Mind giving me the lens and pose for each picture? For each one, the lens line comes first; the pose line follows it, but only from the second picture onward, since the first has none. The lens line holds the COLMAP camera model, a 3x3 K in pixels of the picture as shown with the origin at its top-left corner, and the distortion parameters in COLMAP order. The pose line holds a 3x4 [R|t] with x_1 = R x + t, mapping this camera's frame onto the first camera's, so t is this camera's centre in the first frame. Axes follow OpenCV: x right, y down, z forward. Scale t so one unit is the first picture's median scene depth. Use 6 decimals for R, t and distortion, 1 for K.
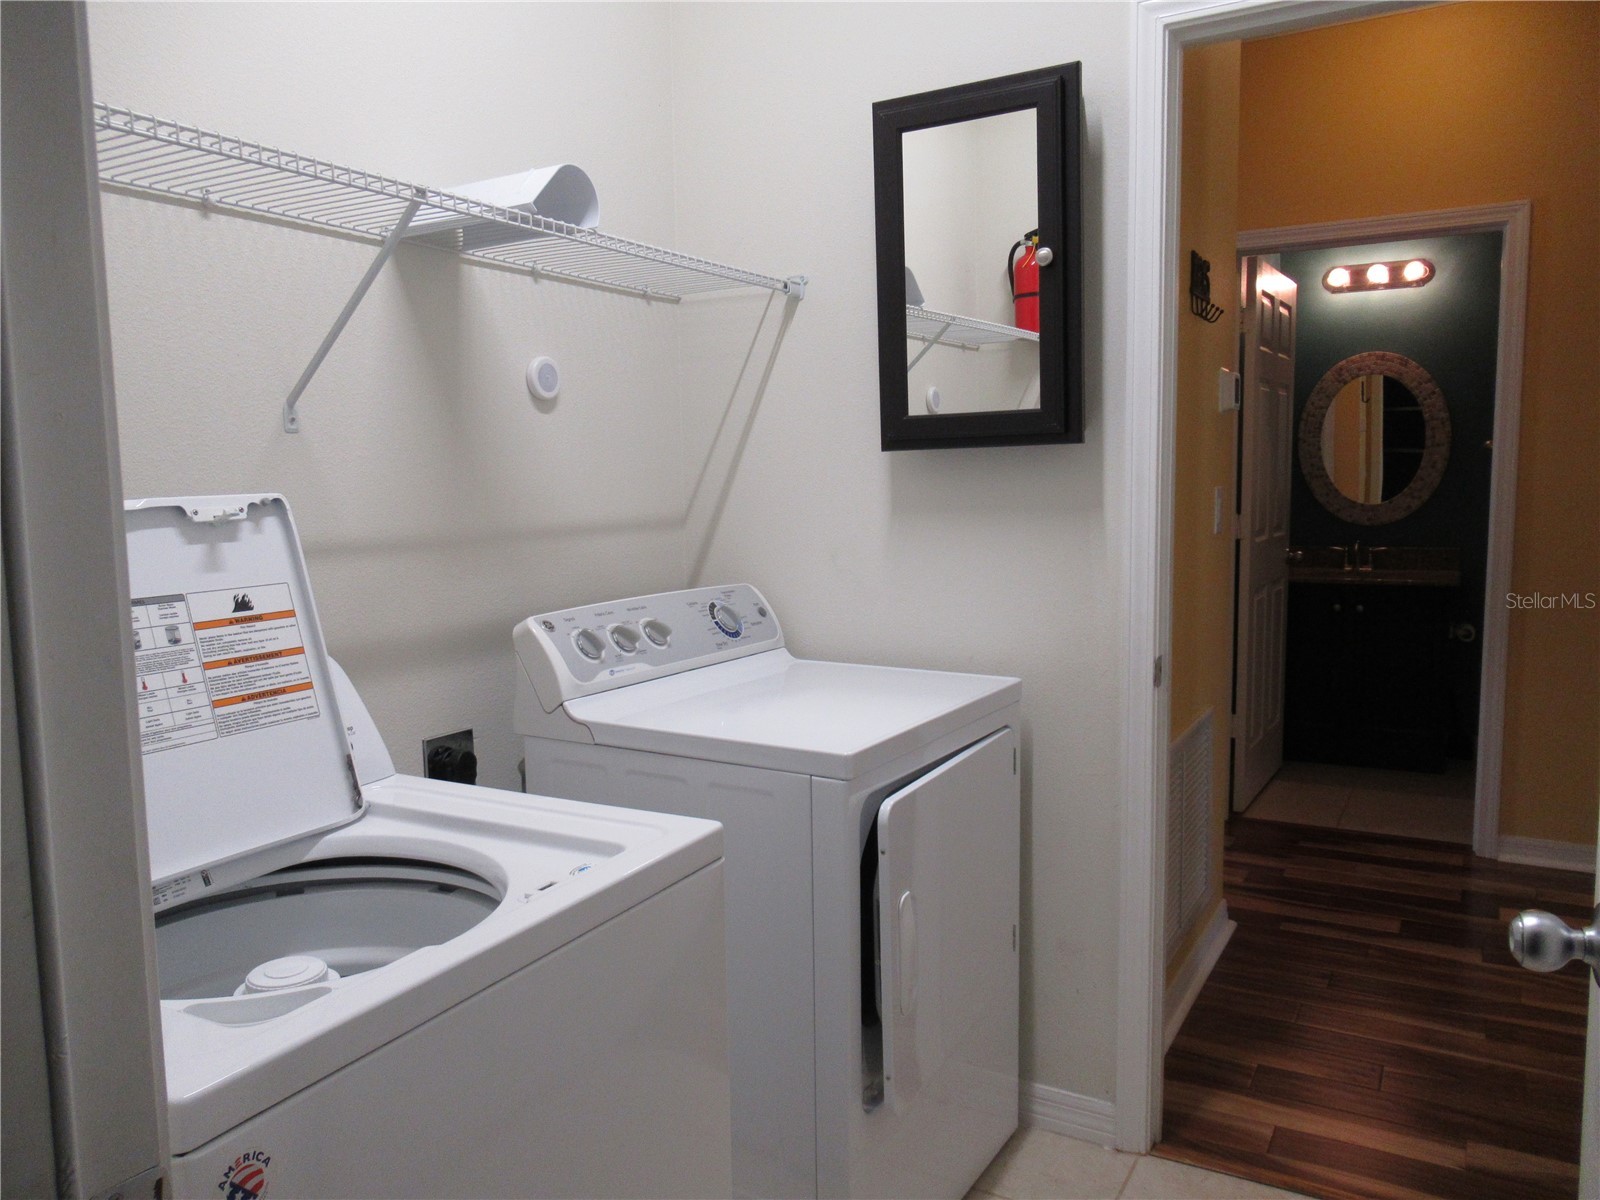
lens RADIAL K [[1195.7, 0, 801.0], [0, 1195.7, 595.6], [0, 0, 1]] dist [-0.005647, 0.000448]
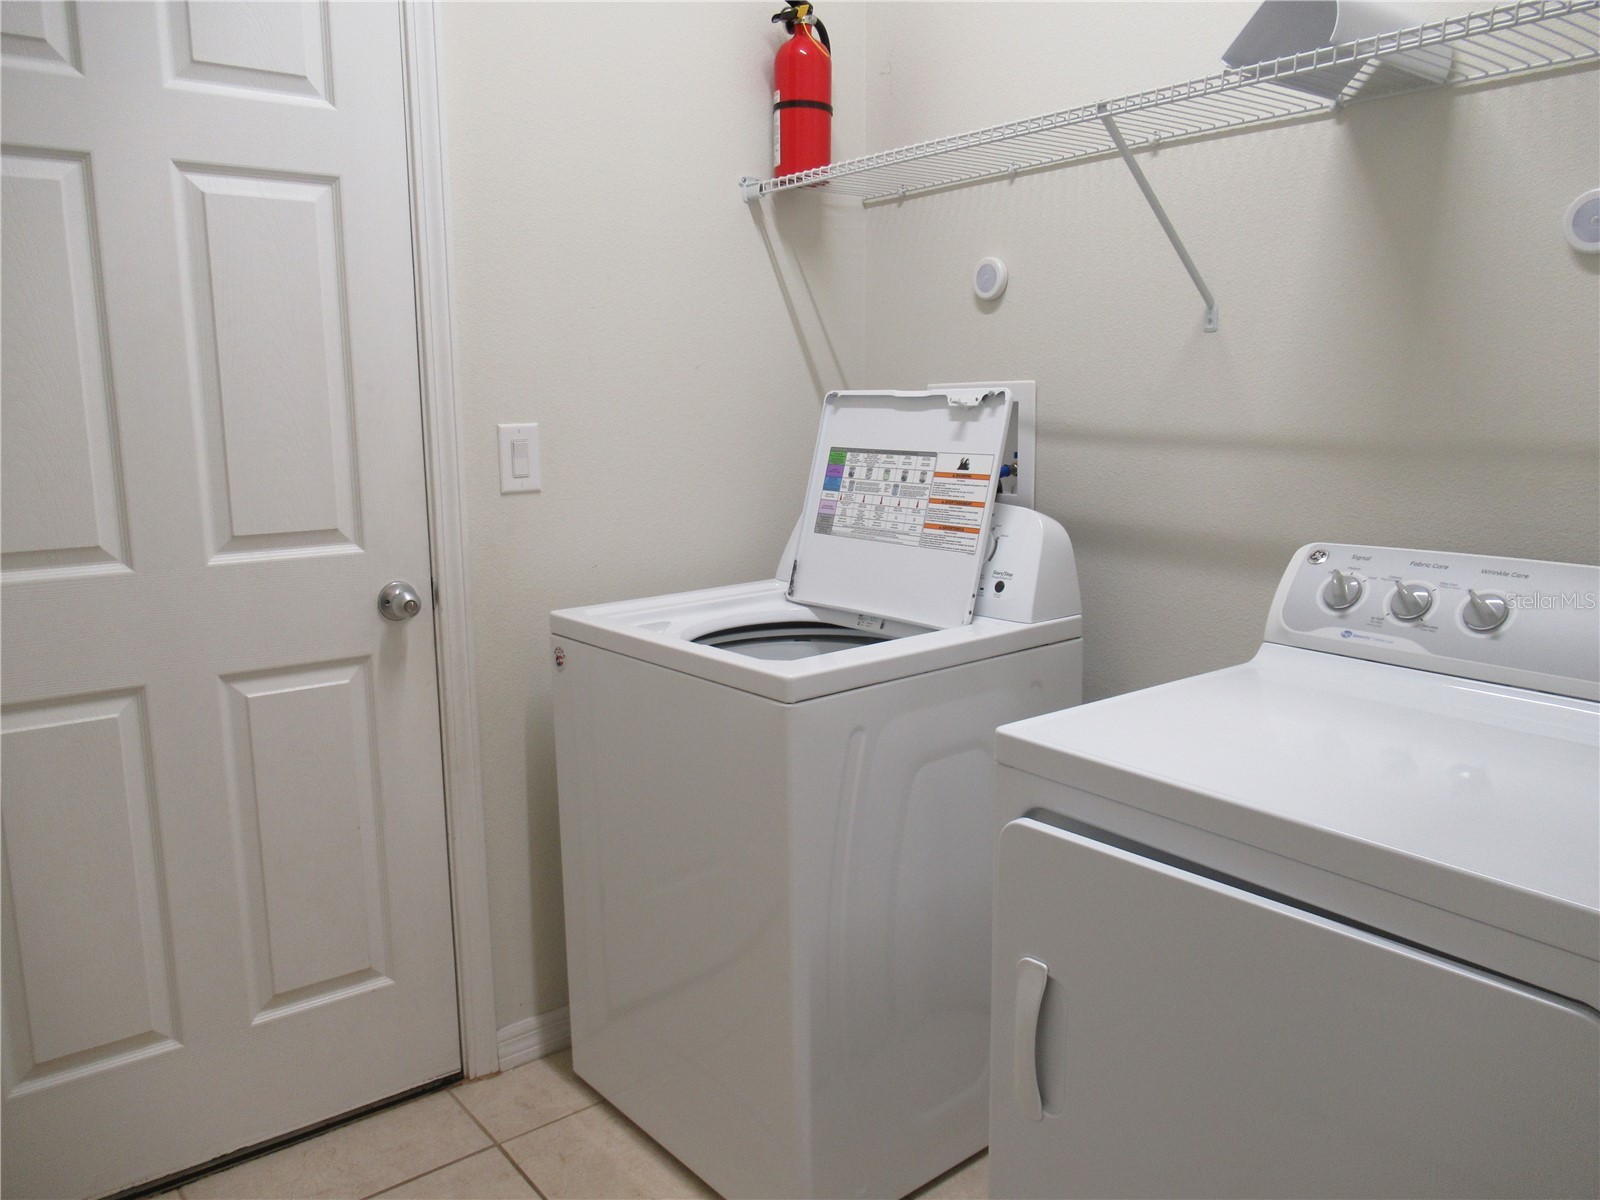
lens RADIAL K [[1195.7, 0, 801.4], [0, 1195.7, 603.3], [0, 0, 1]] dist [-0.005647, 0.000448]
pose [[-0.375058, 0.183604, -0.908637, 0.946321], [-0.078510, 0.970376, 0.228486, -0.145085], [0.923671, 0.157033, -0.349533, 1.349119]]
